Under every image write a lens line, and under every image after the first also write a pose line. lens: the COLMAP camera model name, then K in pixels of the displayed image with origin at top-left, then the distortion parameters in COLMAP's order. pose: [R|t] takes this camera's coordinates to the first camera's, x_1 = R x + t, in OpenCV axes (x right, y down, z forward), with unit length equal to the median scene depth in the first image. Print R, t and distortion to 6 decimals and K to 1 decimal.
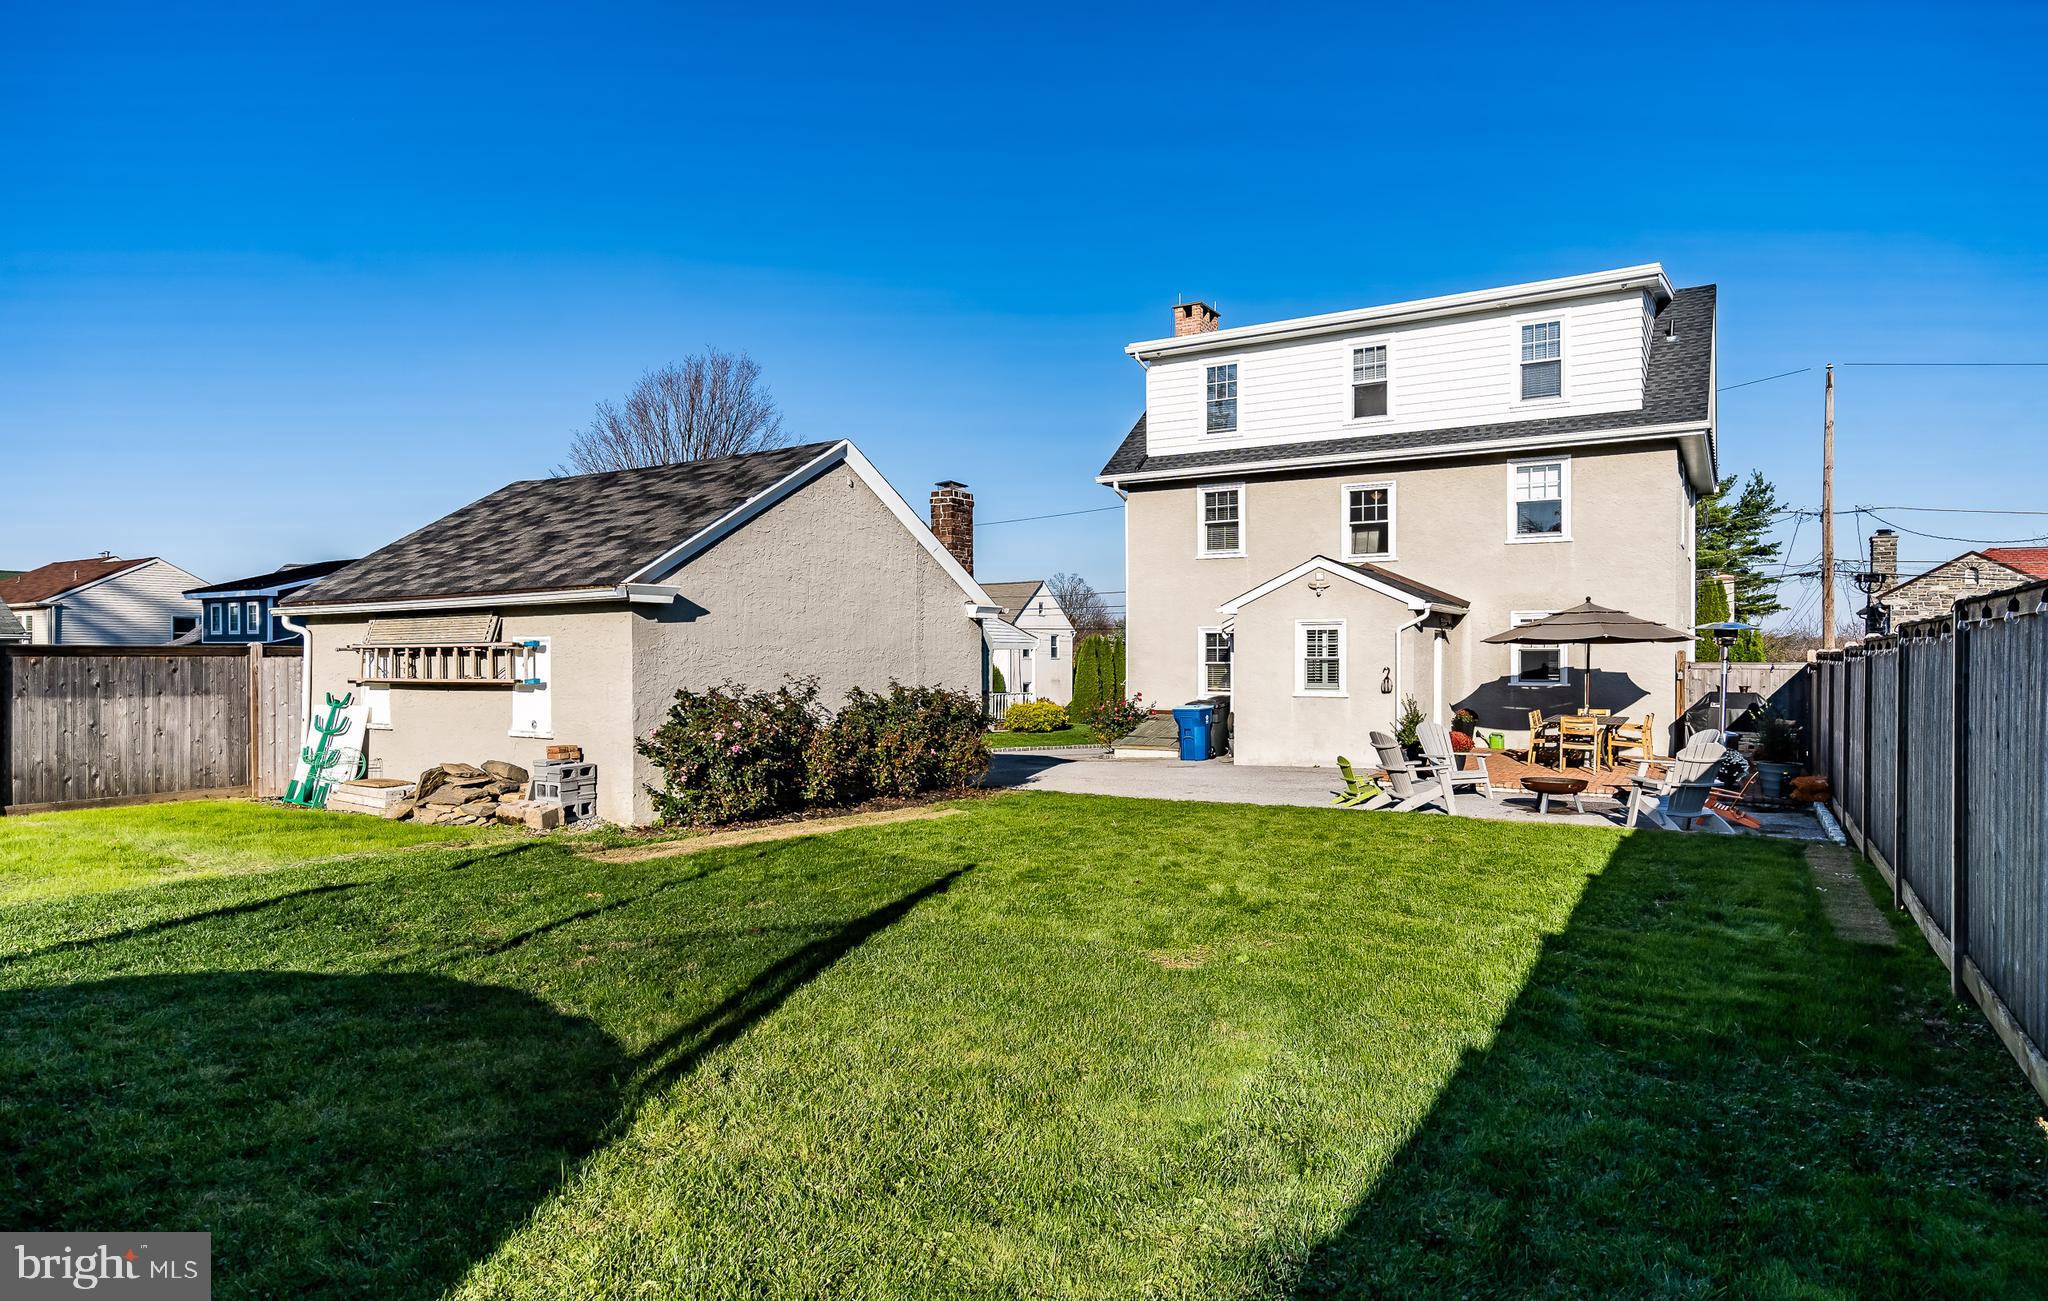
lens RADIAL K [[1211.5, 0, 982.1], [0, 1211.5, 661.2], [0, 0, 1]] dist [0.007141, 0.000762]
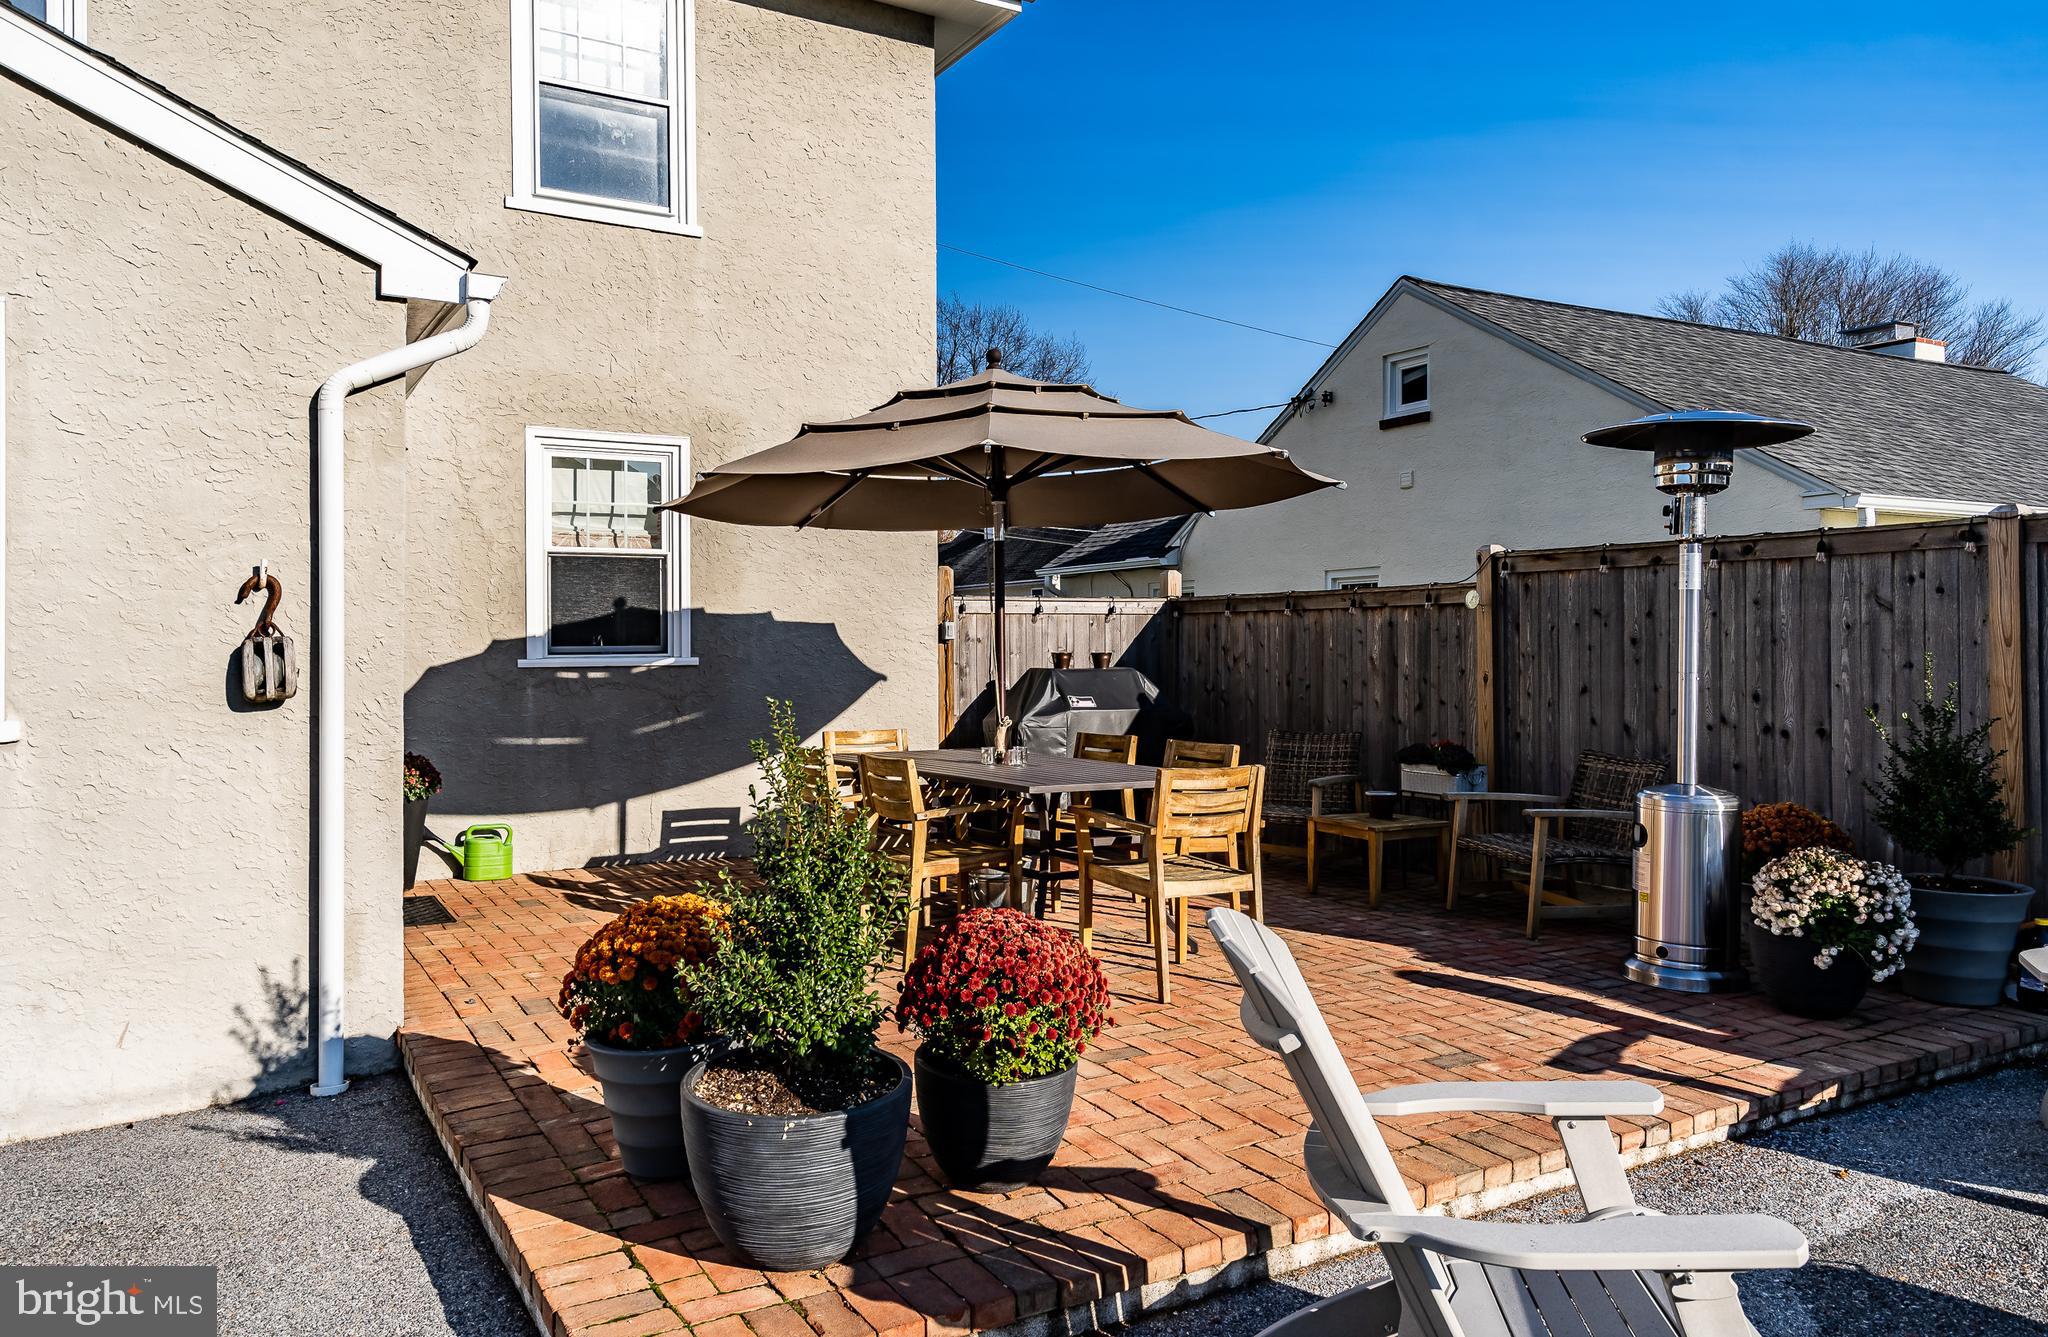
lens RADIAL K [[1398.6, 0, 1006.9], [0, 1398.6, 620.7], [0, 0, 1]] dist [0.024220, 0.000735]
pose [[0.452517, 0.012348, 0.891670, 0.172999], [0.013782, 0.999688, -0.020839, 0.017332], [-0.891649, 0.021719, 0.452206, 0.732161]]
